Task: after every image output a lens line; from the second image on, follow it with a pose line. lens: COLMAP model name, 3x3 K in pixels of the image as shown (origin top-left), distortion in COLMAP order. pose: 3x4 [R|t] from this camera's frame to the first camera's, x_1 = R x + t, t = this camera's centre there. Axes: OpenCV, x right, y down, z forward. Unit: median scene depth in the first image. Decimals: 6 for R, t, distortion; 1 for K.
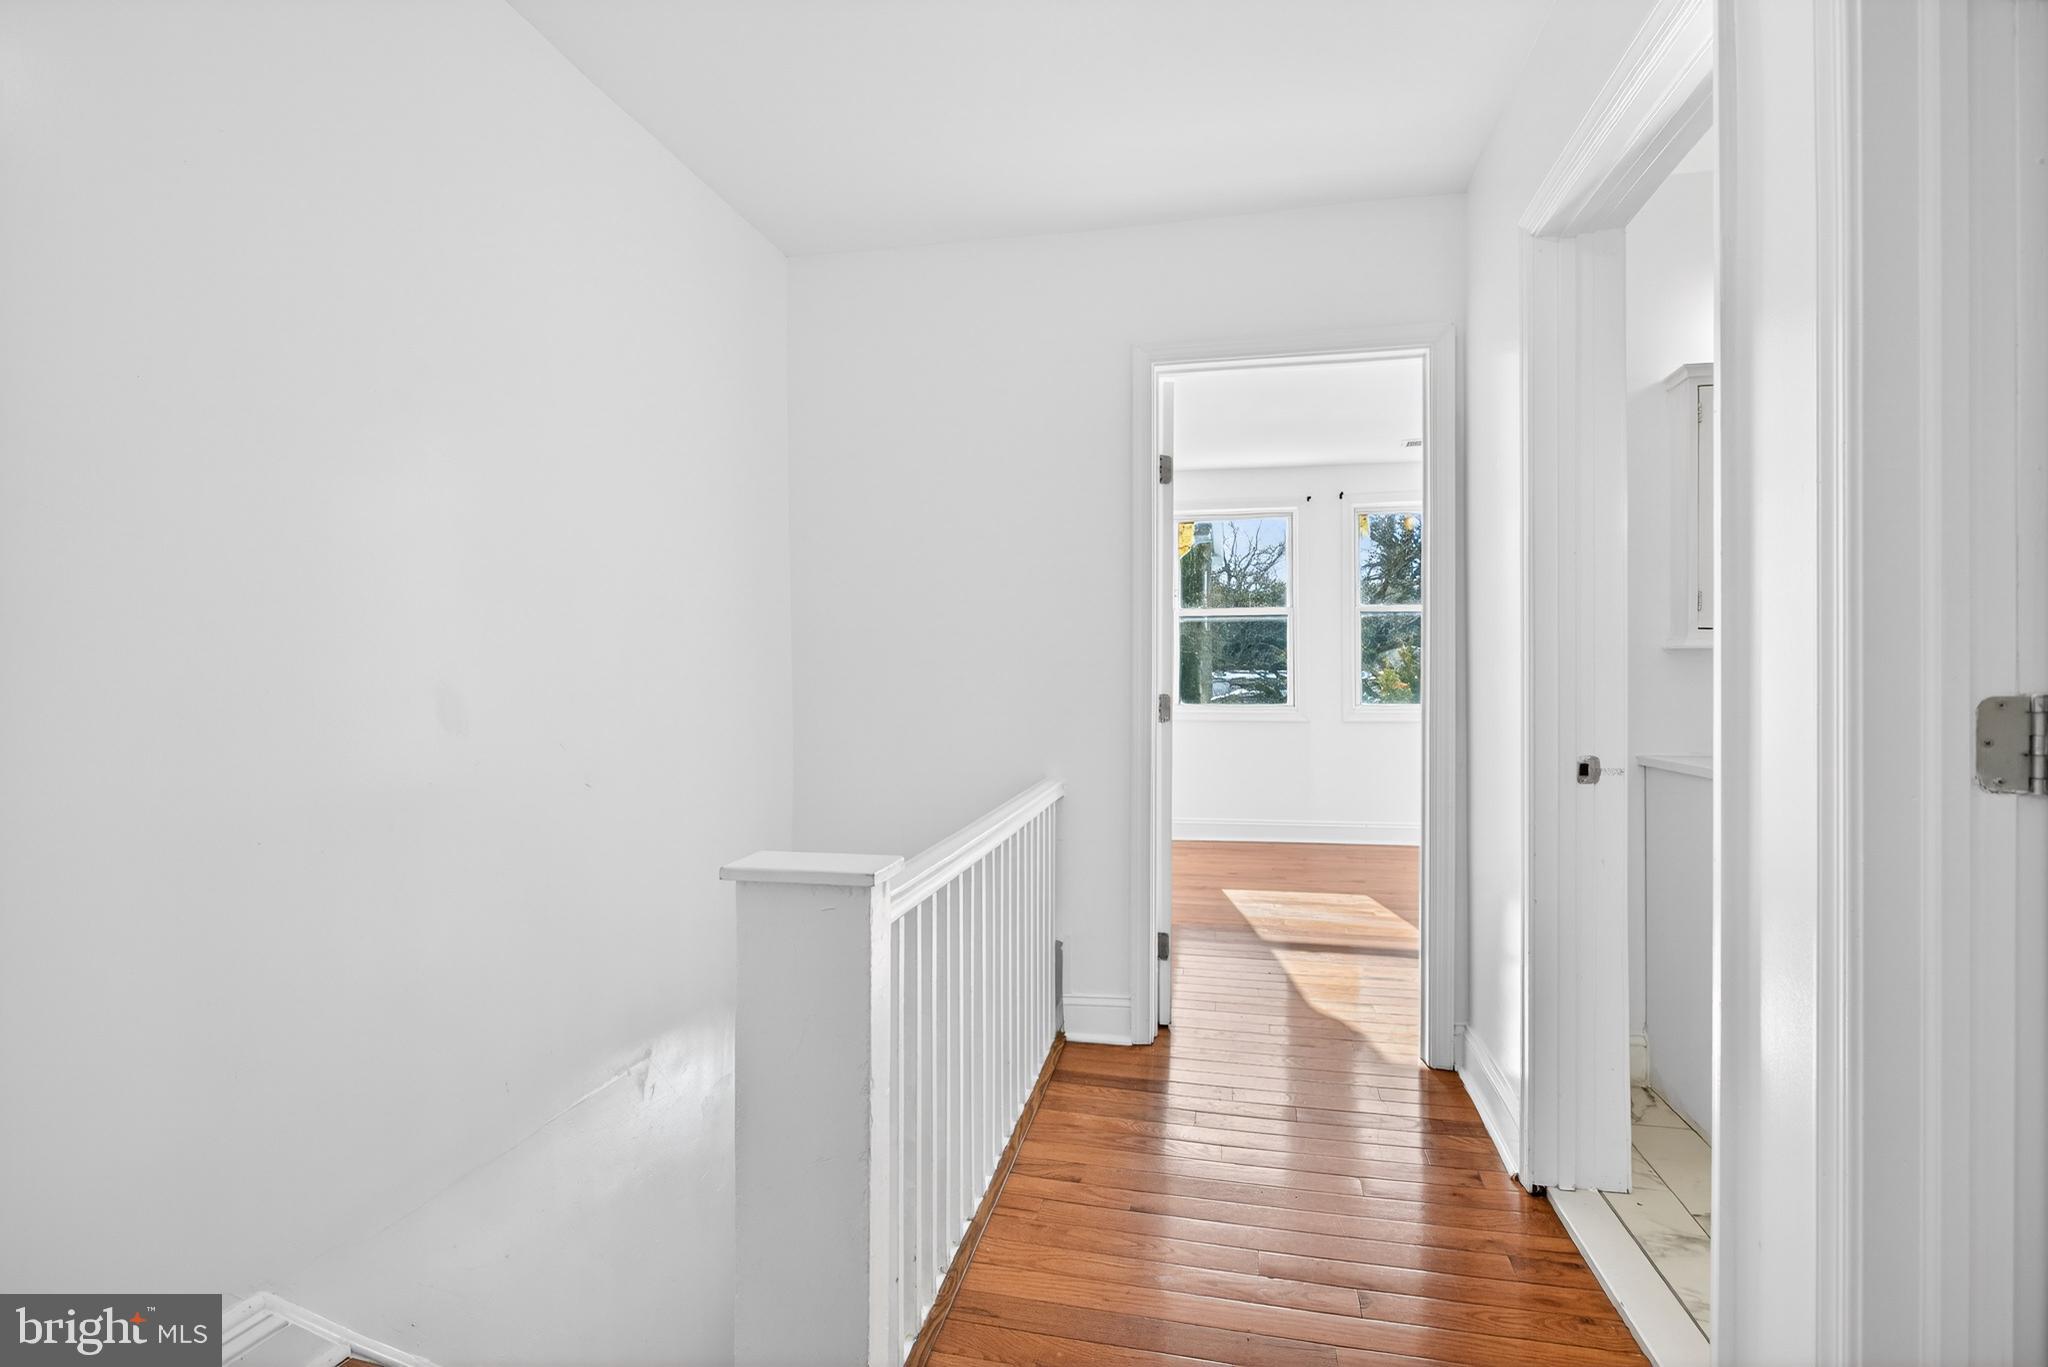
lens RADIAL K [[972.0, 0, 1027.6], [0, 972.0, 675.7], [0, 0, 1]] dist [-0.015402, 0.001371]
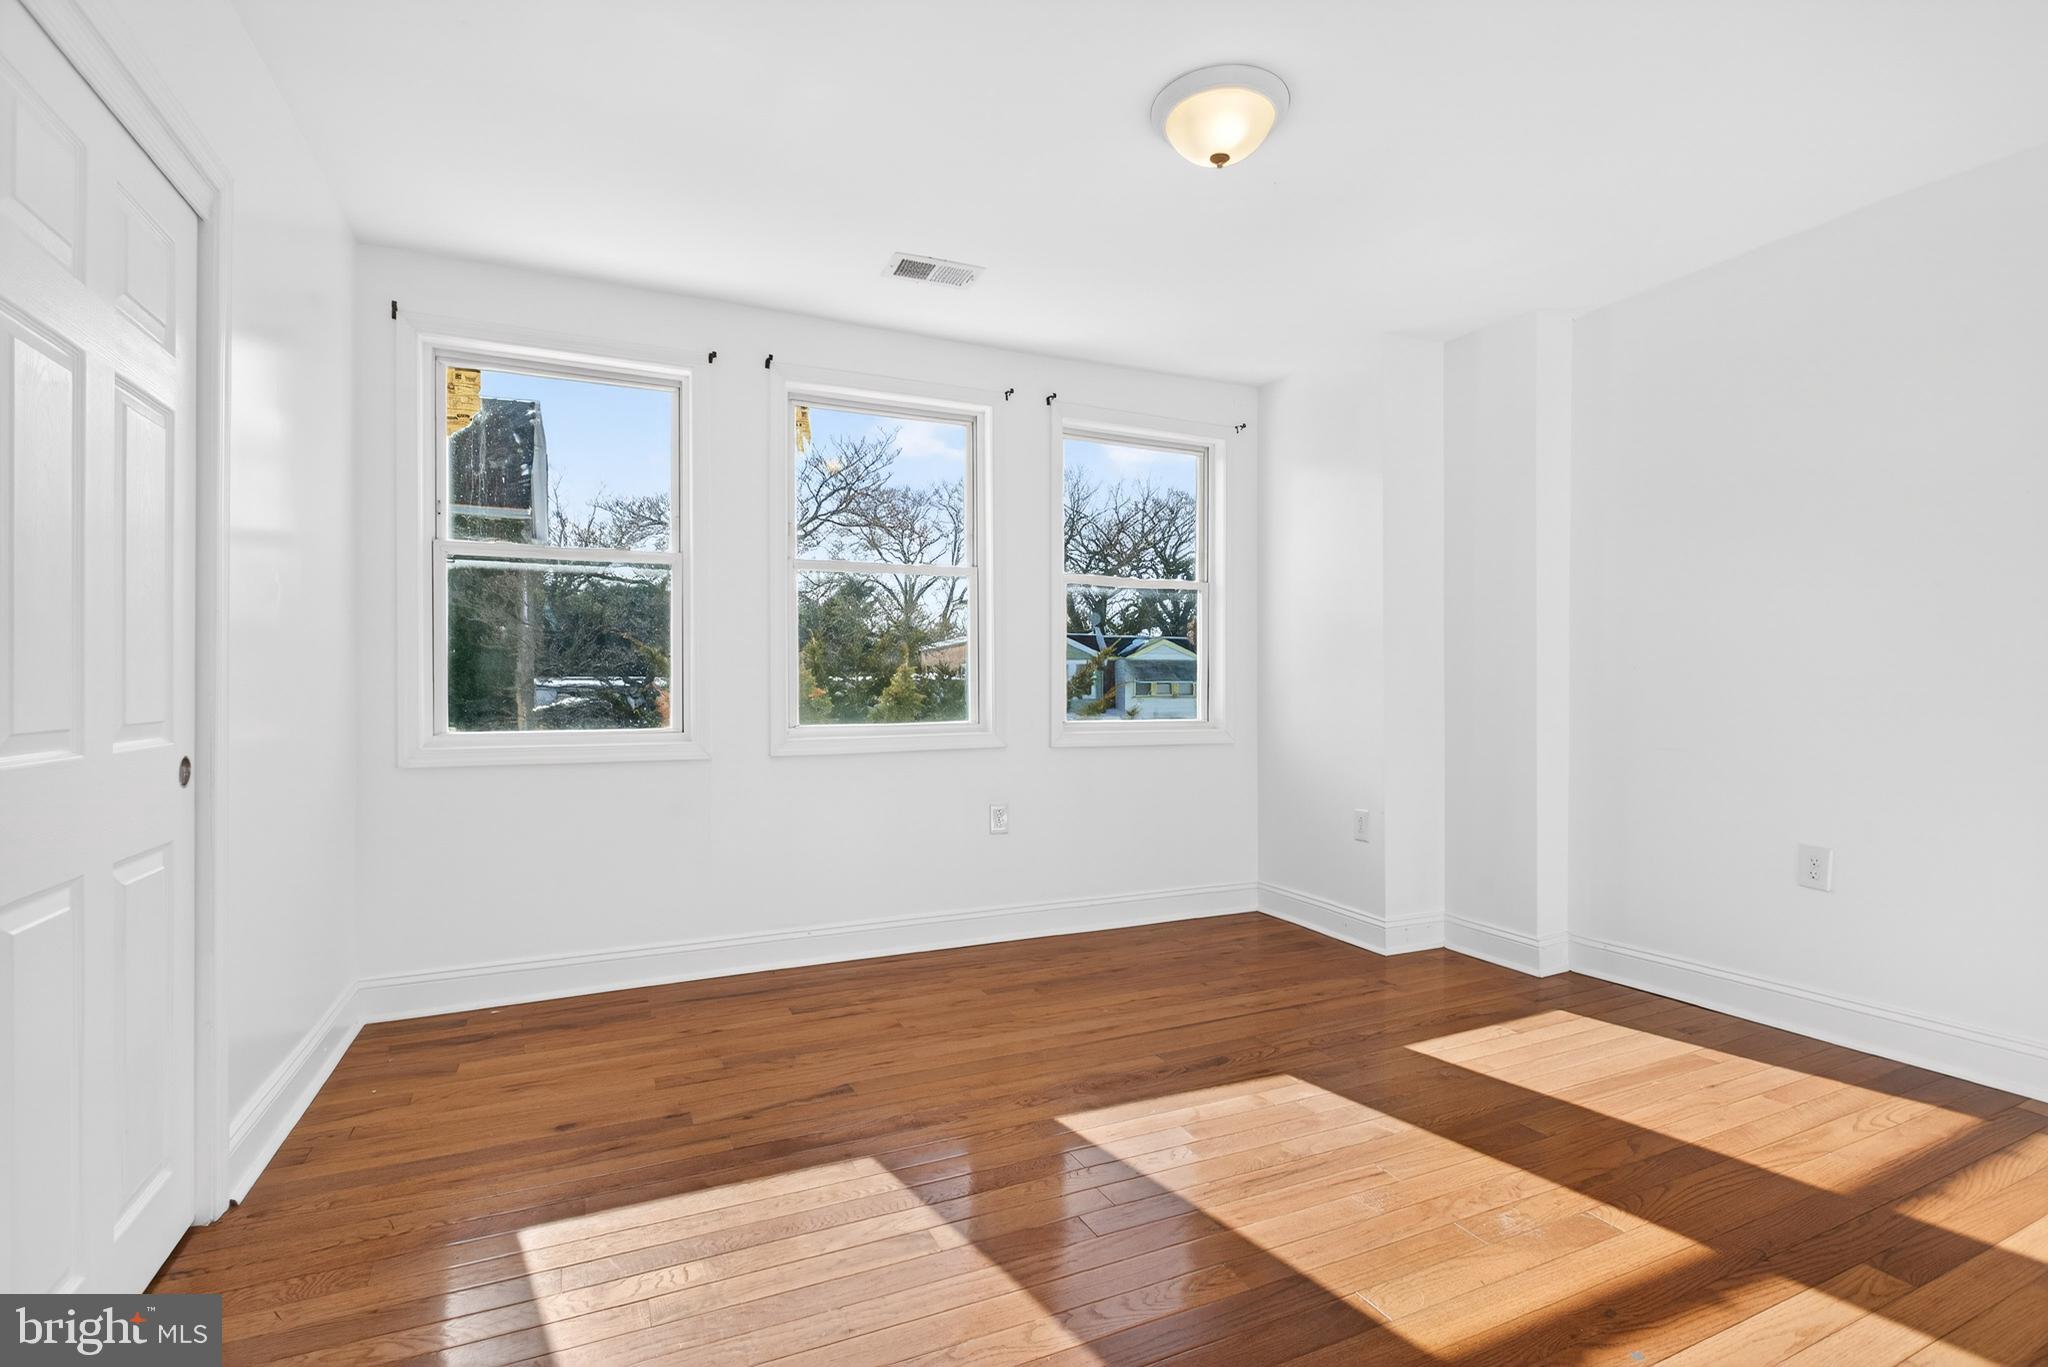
lens RADIAL K [[972.0, 0, 1014.1], [0, 972.0, 688.4], [0, 0, 1]] dist [-0.015402, 0.001371]
pose [[0.798148, -0.004516, 0.602445, 0.085480], [0.000781, 0.999979, 0.006461, 0.001849], [-0.602461, -0.004687, 0.798134, 0.415810]]
